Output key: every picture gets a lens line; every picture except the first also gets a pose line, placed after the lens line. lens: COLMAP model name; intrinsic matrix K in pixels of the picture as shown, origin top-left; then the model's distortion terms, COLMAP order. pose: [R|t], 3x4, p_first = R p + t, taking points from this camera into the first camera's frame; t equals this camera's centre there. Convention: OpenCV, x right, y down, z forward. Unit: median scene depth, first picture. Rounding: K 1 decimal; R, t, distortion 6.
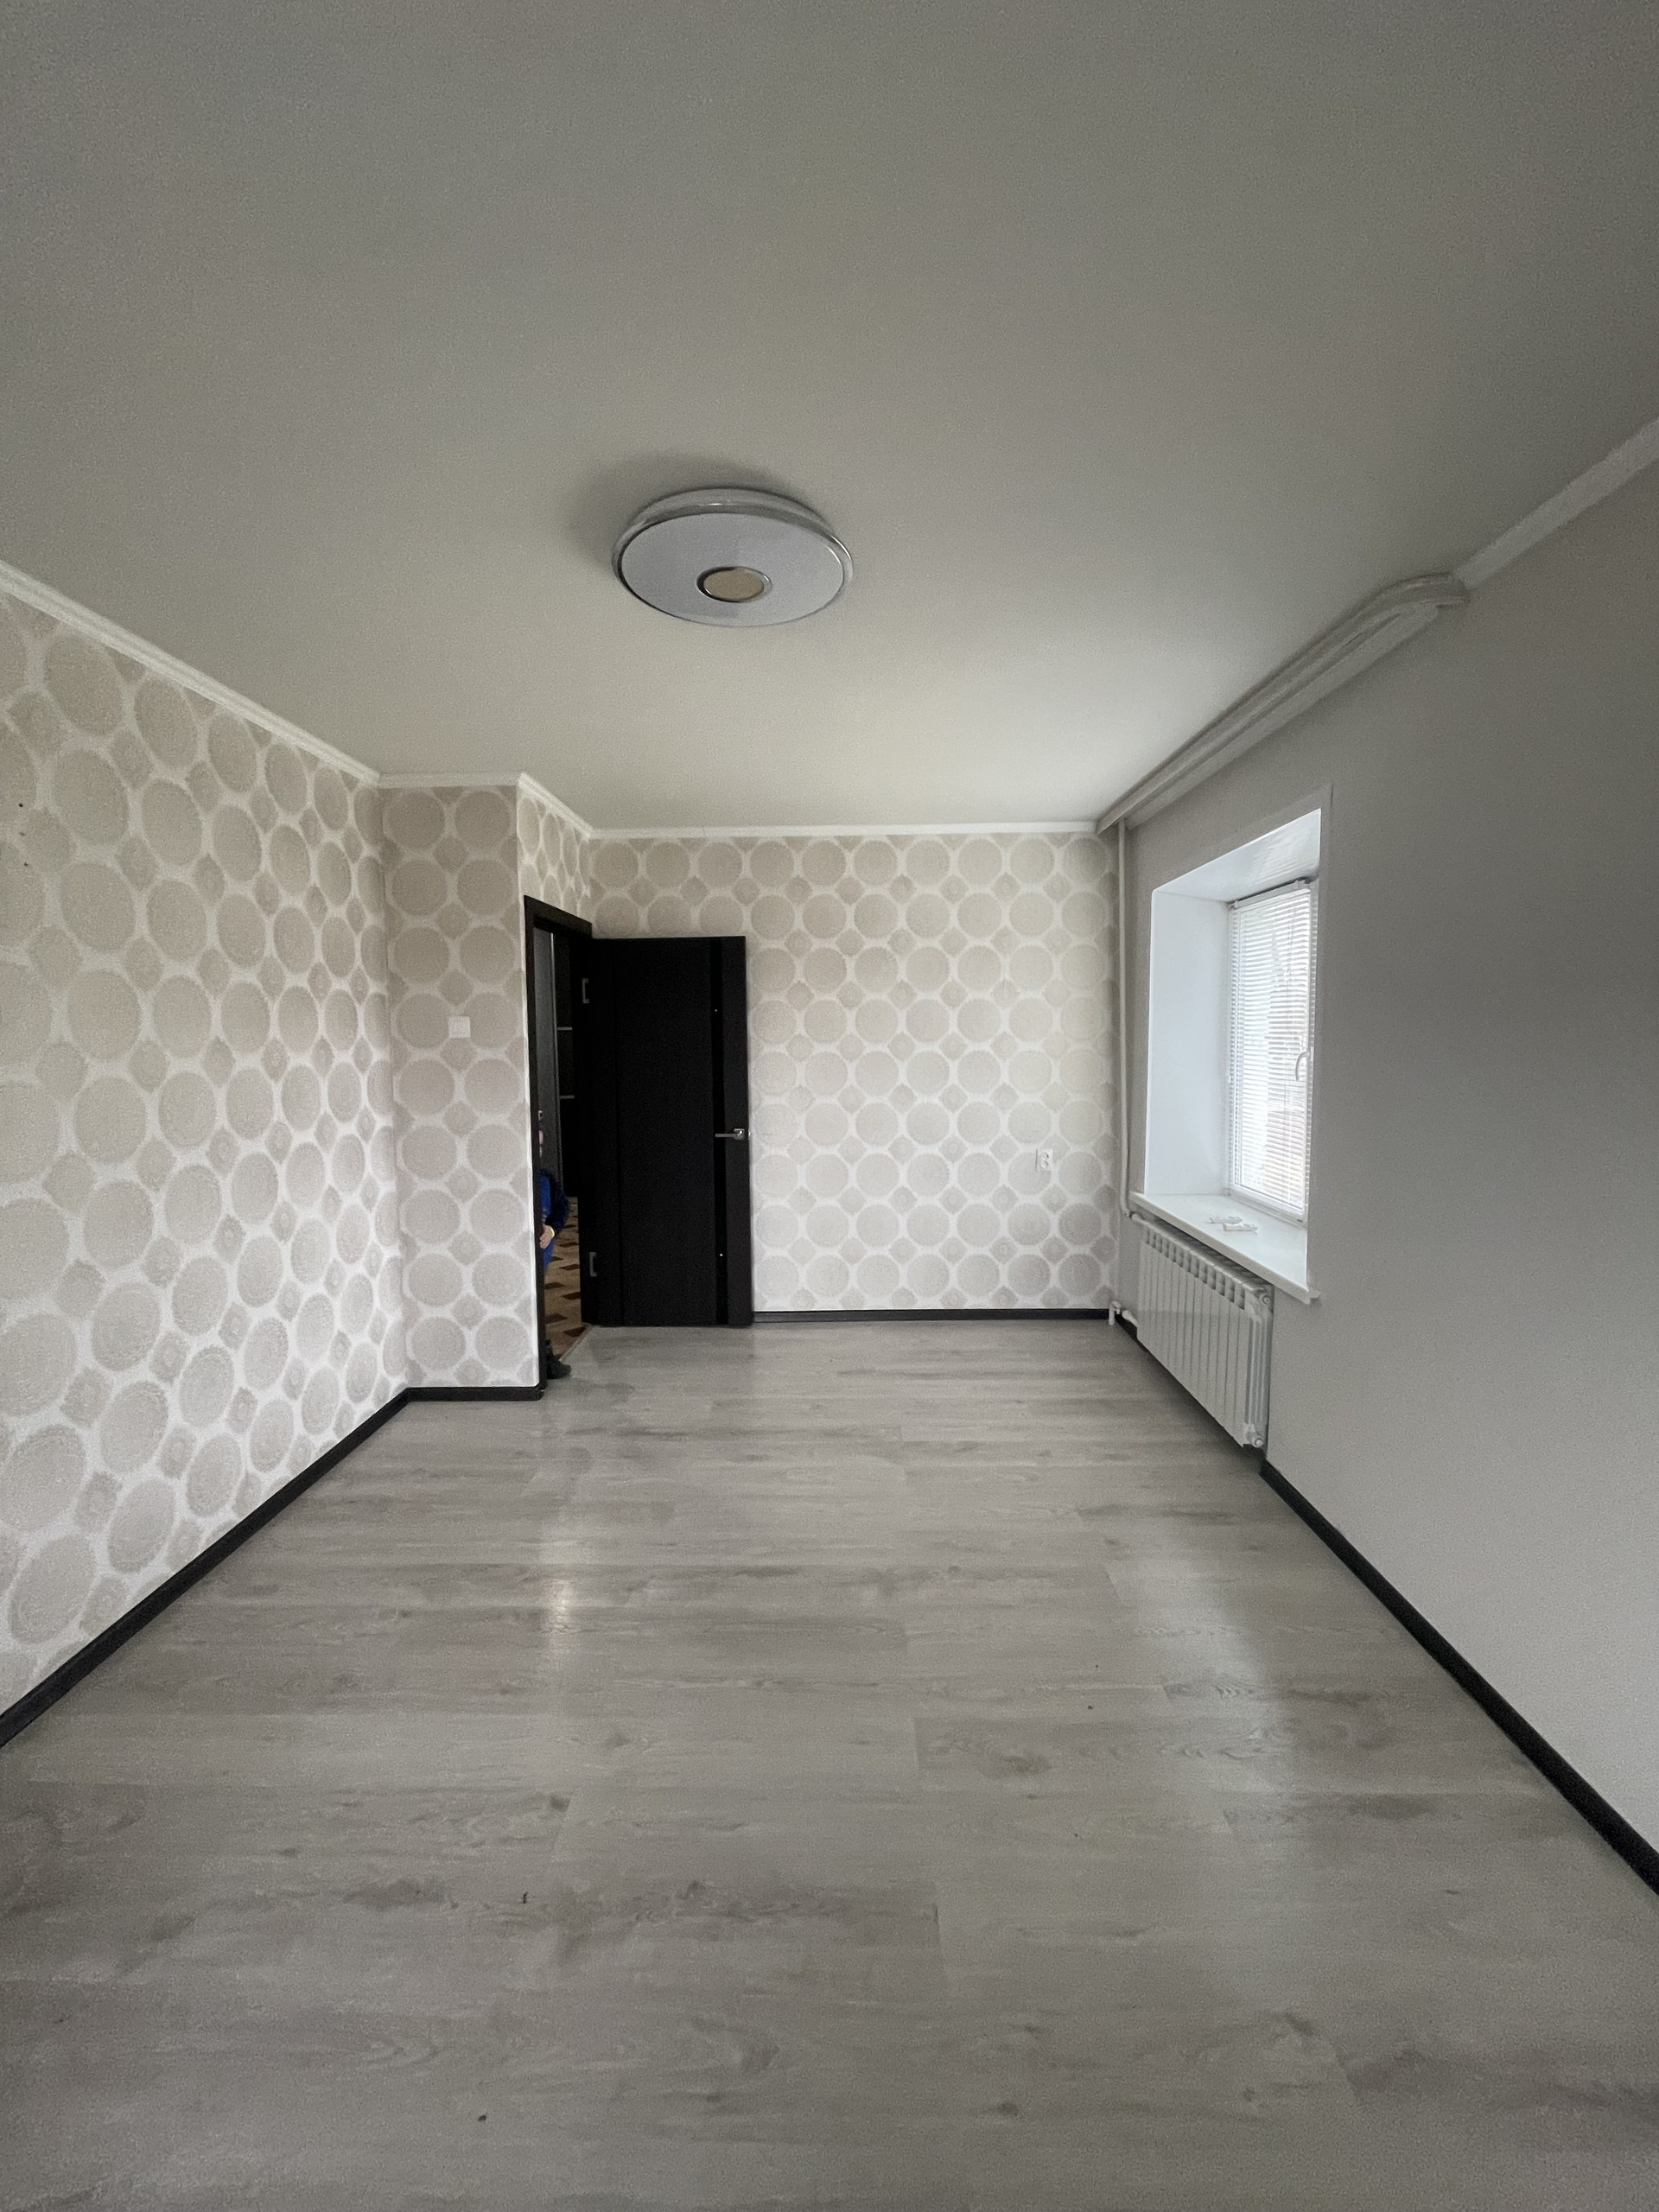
lens RADIAL K [[890.9, 0, 836.7], [0, 890.9, 1099.0], [0, 0, 1]] dist [-0.002143, -0.001066]
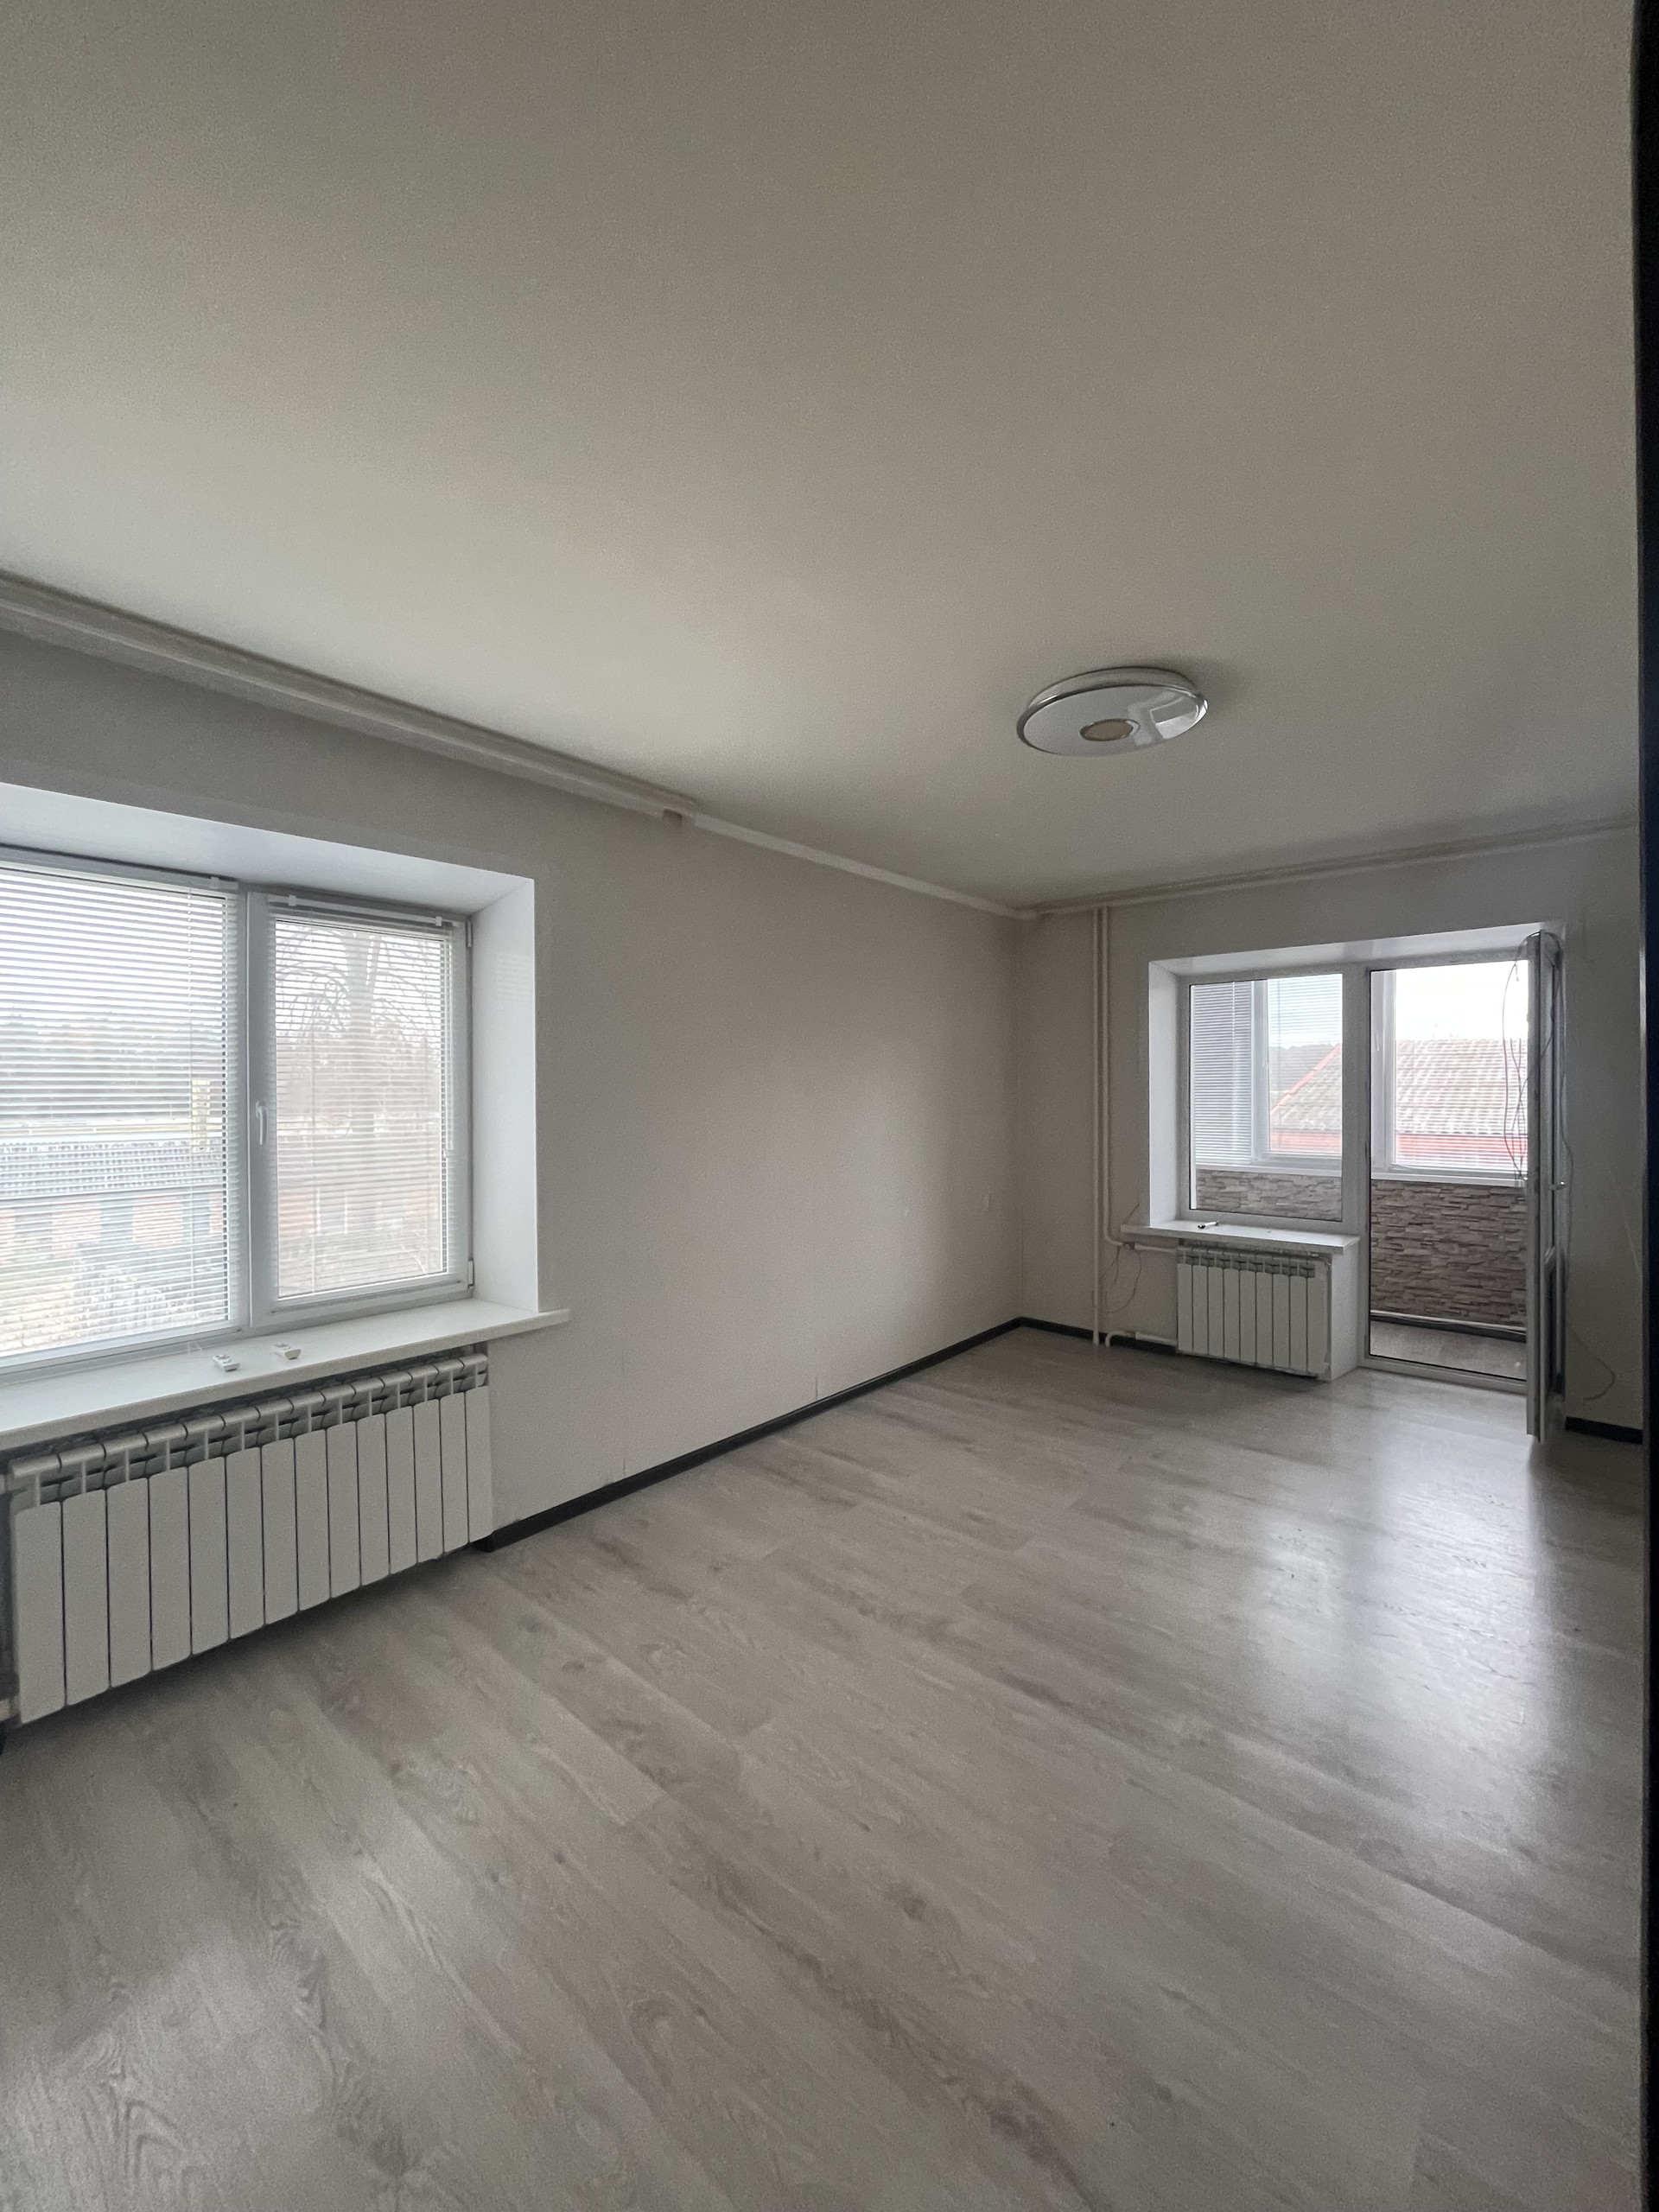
lens RADIAL K [[890.9, 0, 836.7], [0, 890.9, 1099.0], [0, 0, 1]] dist [-0.002143, -0.001066]
pose [[-0.763164, 0.003590, 0.646195, -0.489124], [0.062064, 0.995769, 0.067766, -0.111667], [-0.643217, 0.091823, -0.760158, 1.723489]]
